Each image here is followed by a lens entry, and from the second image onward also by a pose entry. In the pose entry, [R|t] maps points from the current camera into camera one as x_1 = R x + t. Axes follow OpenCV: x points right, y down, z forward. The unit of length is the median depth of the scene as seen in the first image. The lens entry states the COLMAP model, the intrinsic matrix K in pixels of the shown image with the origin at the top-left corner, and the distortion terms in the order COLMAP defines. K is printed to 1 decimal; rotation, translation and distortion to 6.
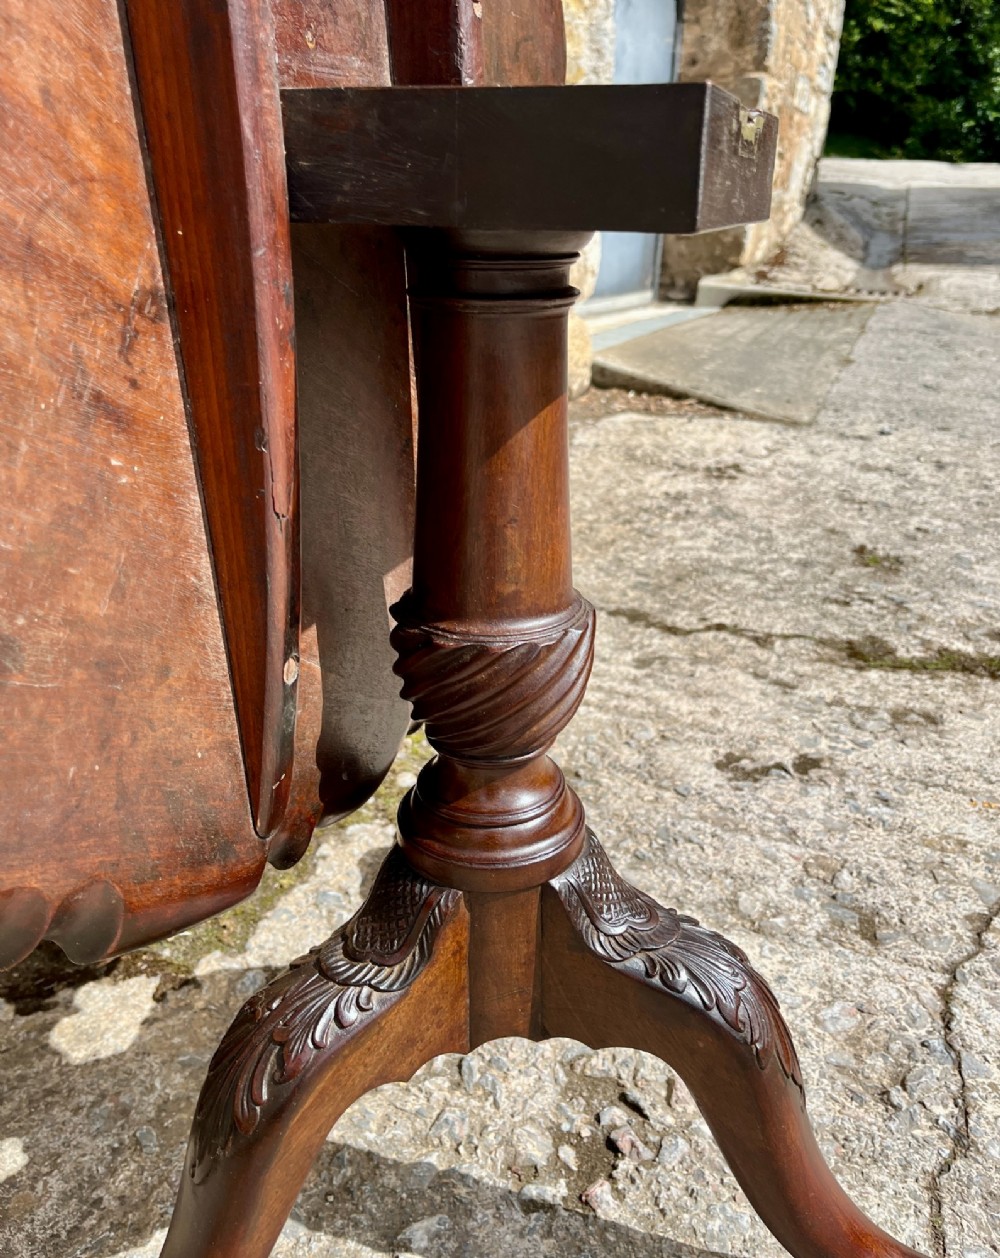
lens RADIAL K [[1066.5, 0, 511.9], [0, 1066.5, 608.8], [0, 0, 1]] dist [0.059573, -0.084342]
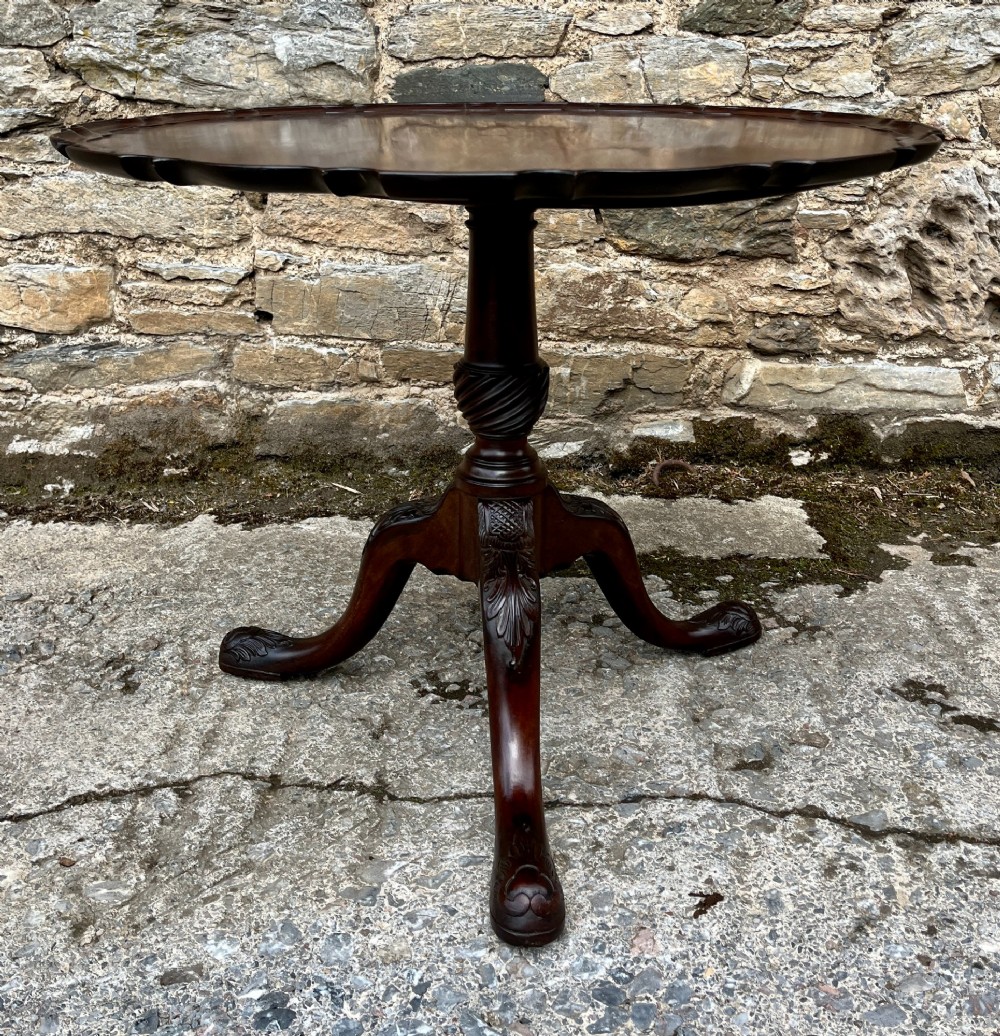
lens RADIAL K [[1241.4, 0, 538.2], [0, 1241.4, 379.8], [0, 0, 1]] dist [0.033647, 0.000000]
pose [[0.357350, 0.190075, -0.914425, 1.702494], [-0.342252, 0.937616, 0.061146, -0.126734], [0.869002, 0.291114, 0.400111, 0.142444]]
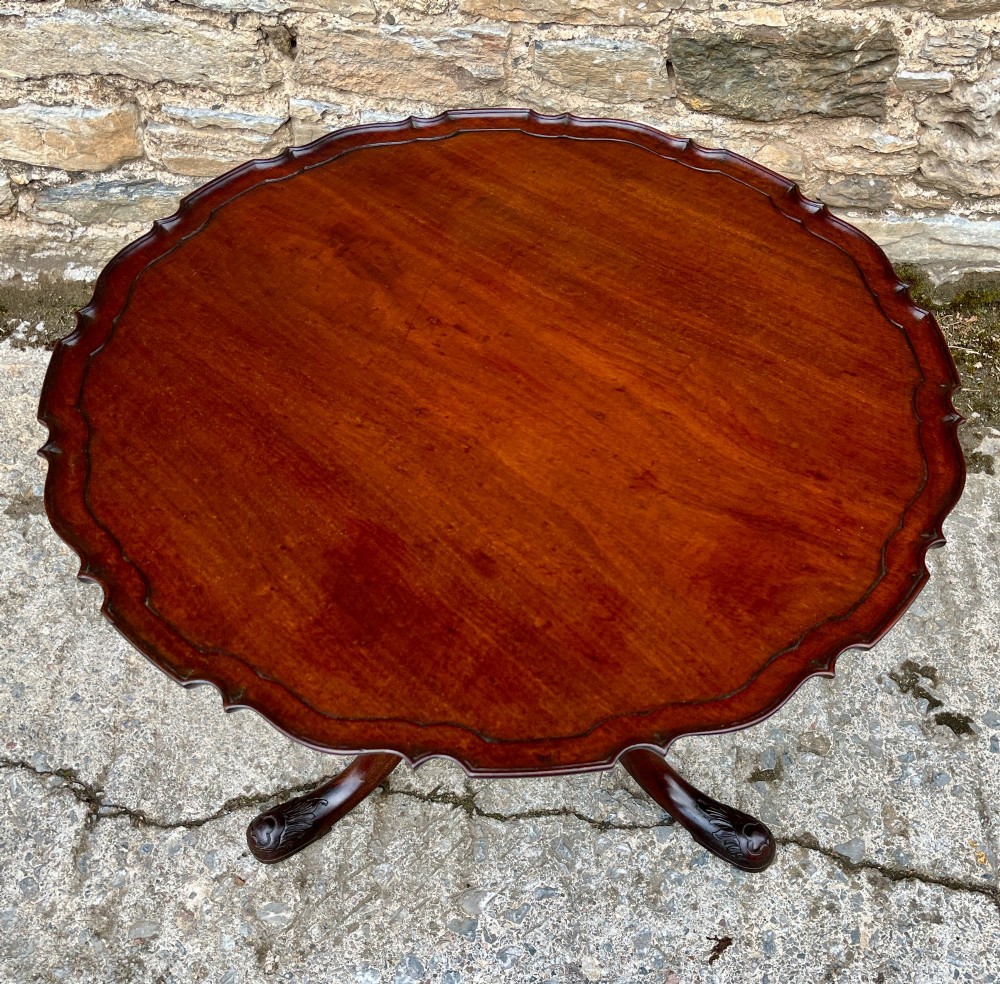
lens RADIAL K [[1202.2, 0, 552.3], [0, 1202.2, 498.8], [0, 0, 1]] dist [0.031810, 0.000000]
pose [[0.343357, 0.699428, -0.626822, 1.200149], [-0.358016, 0.714476, 0.601123, -1.038898], [0.868292, 0.018013, 0.495727, -0.102106]]
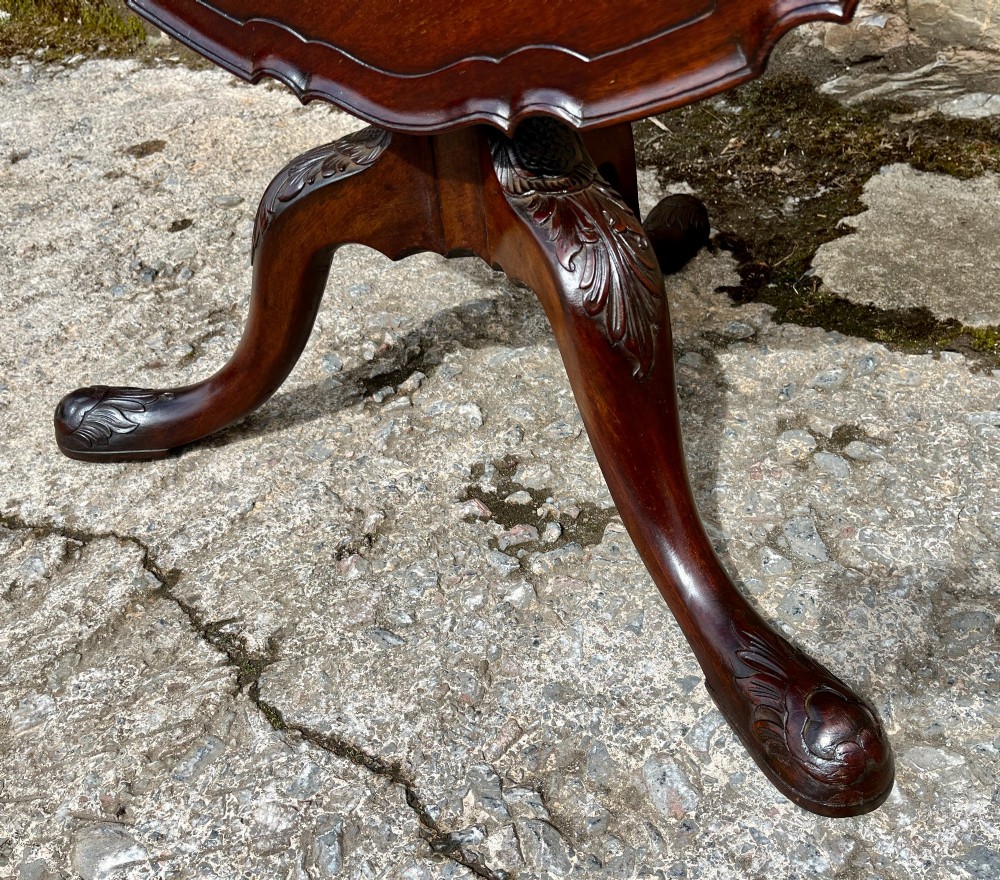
lens RADIAL K [[930.4, 0, 495.7], [0, 930.4, 440.0], [0, 0, 1]] dist [0.023826, 0.000000]
pose [[-0.231271, 0.599104, -0.766543, 0.693429], [-0.308820, 0.701949, 0.641792, -0.134064], [0.922575, 0.385152, 0.022674, 0.845851]]
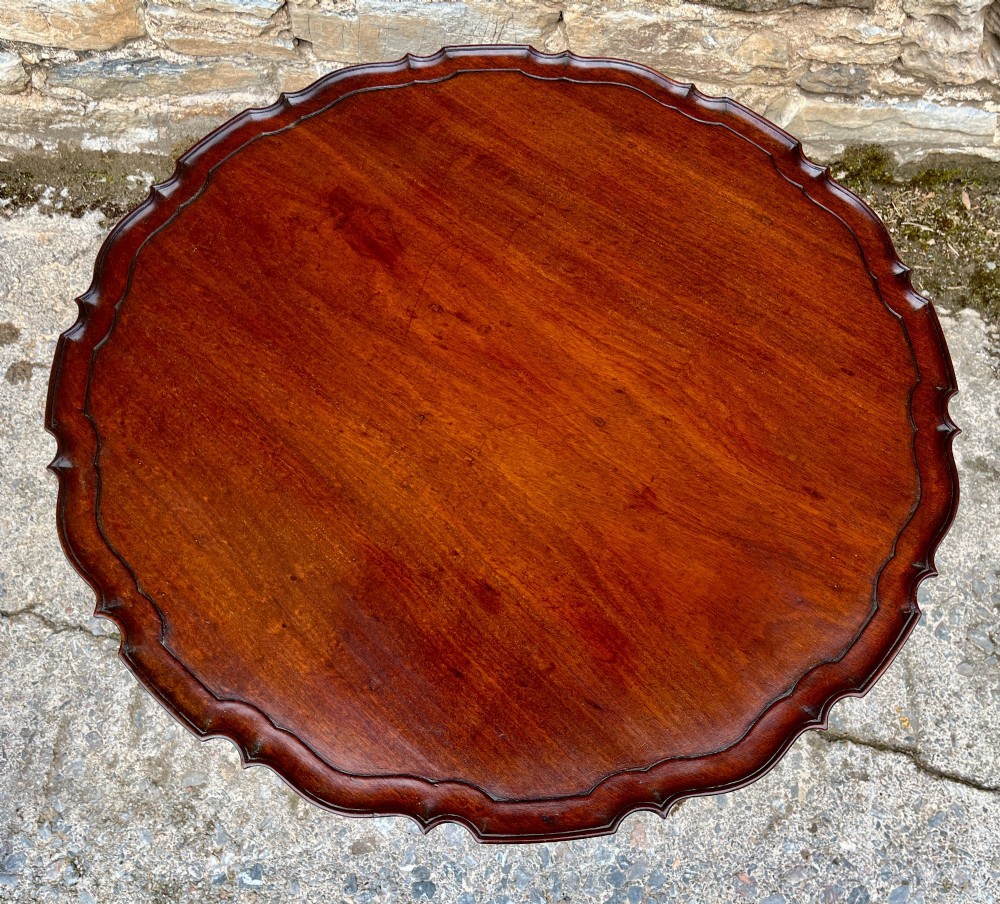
lens RADIAL K [[962.5, 0, 522.3], [0, 962.5, 453.3], [0, 0, 1]] dist [0.021426, 0.000000]
pose [[0.335430, 0.829280, -0.446969, 0.784669], [-0.364844, 0.551785, 0.749948, -1.084843], [0.868548, -0.088481, 0.487643, -0.000815]]
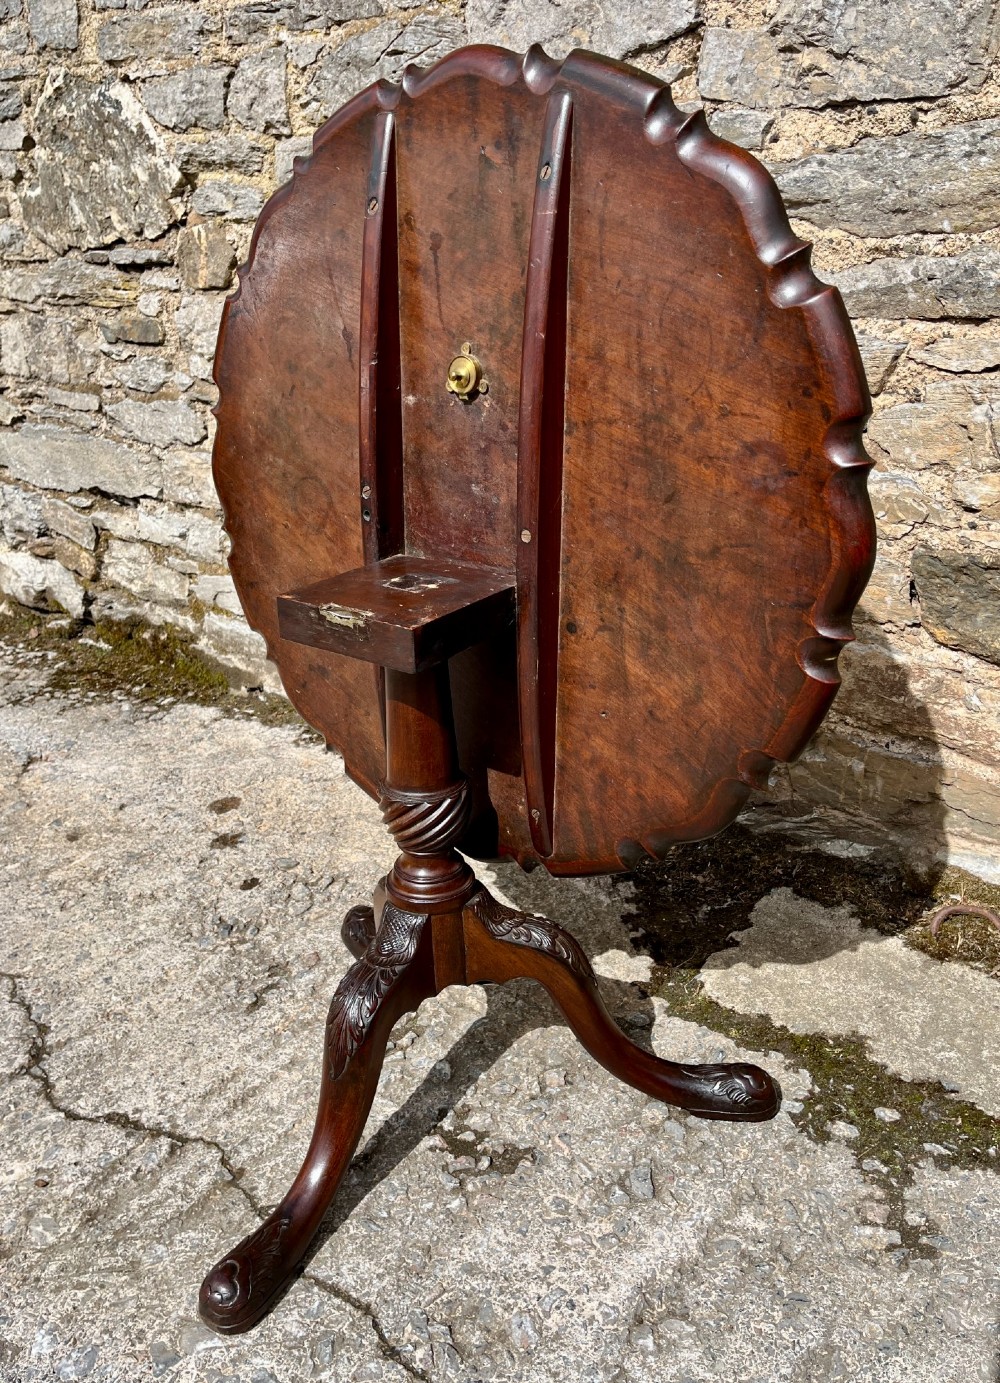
lens RADIAL K [[1137.1, 0, 479.5], [0, 1137.1, 683.2], [0, 0, 1]] dist [0.048004, -0.040563]
pose [[-0.313626, 0.345354, -0.884517, 1.268752], [-0.327837, 0.834852, 0.442204, -0.811950], [0.891158, 0.428664, -0.148612, 0.888640]]
